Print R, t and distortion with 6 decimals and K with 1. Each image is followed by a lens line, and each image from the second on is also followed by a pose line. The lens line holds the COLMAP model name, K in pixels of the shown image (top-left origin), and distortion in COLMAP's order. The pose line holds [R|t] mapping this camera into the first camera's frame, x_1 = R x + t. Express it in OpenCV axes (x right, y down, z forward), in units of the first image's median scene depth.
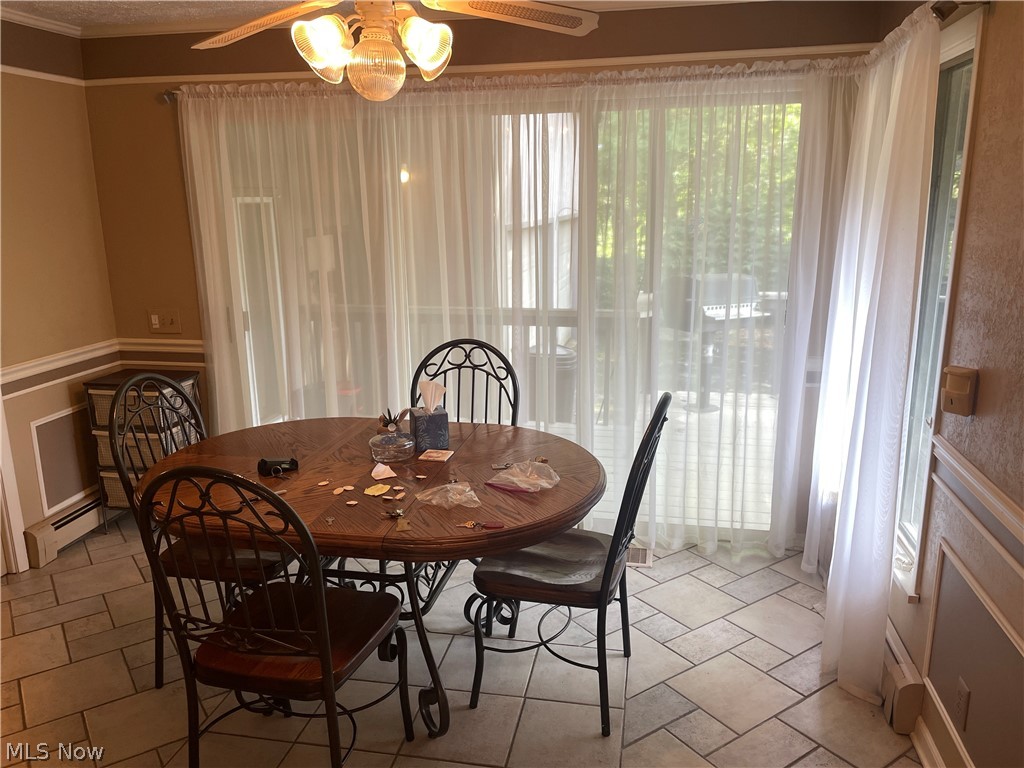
lens RADIAL K [[768.4, 0, 501.3], [0, 768.4, 387.6], [0, 0, 1]] dist [0.146176, -0.328720]
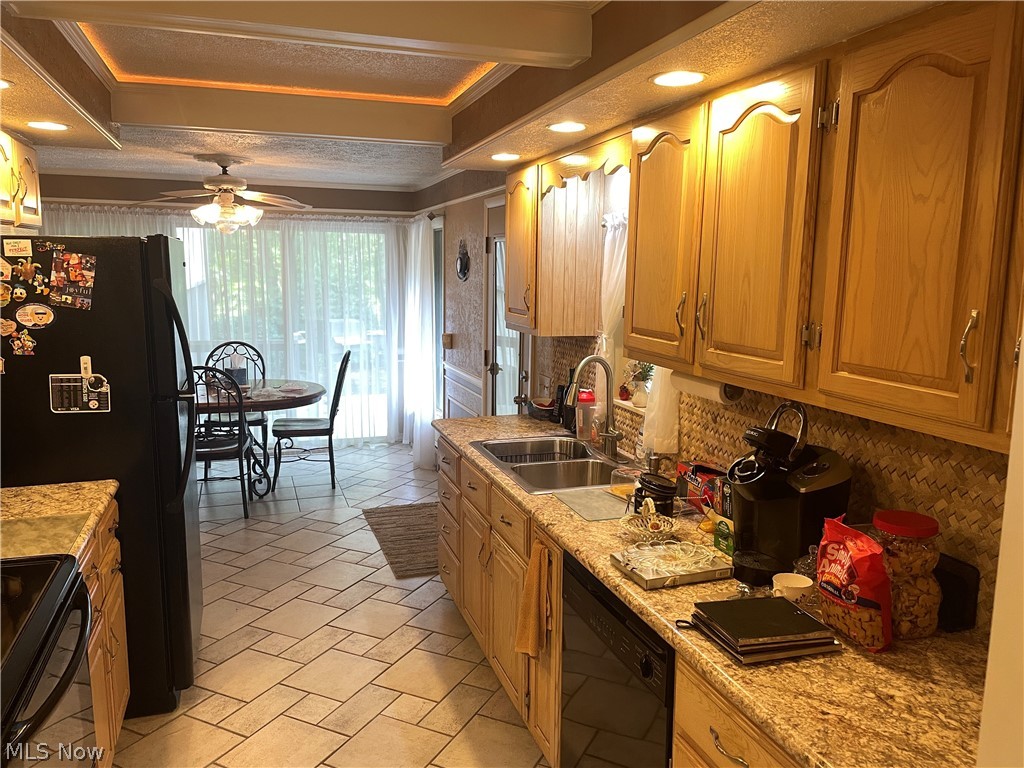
lens RADIAL K [[768.4, 0, 501.3], [0, 768.4, 387.6], [0, 0, 1]] dist [0.146176, -0.328720]
pose [[0.871222, -0.054203, 0.487887, -0.430748], [0.093653, 0.993983, -0.056809, 0.232796], [-0.481872, 0.095185, 0.871056, -1.051939]]
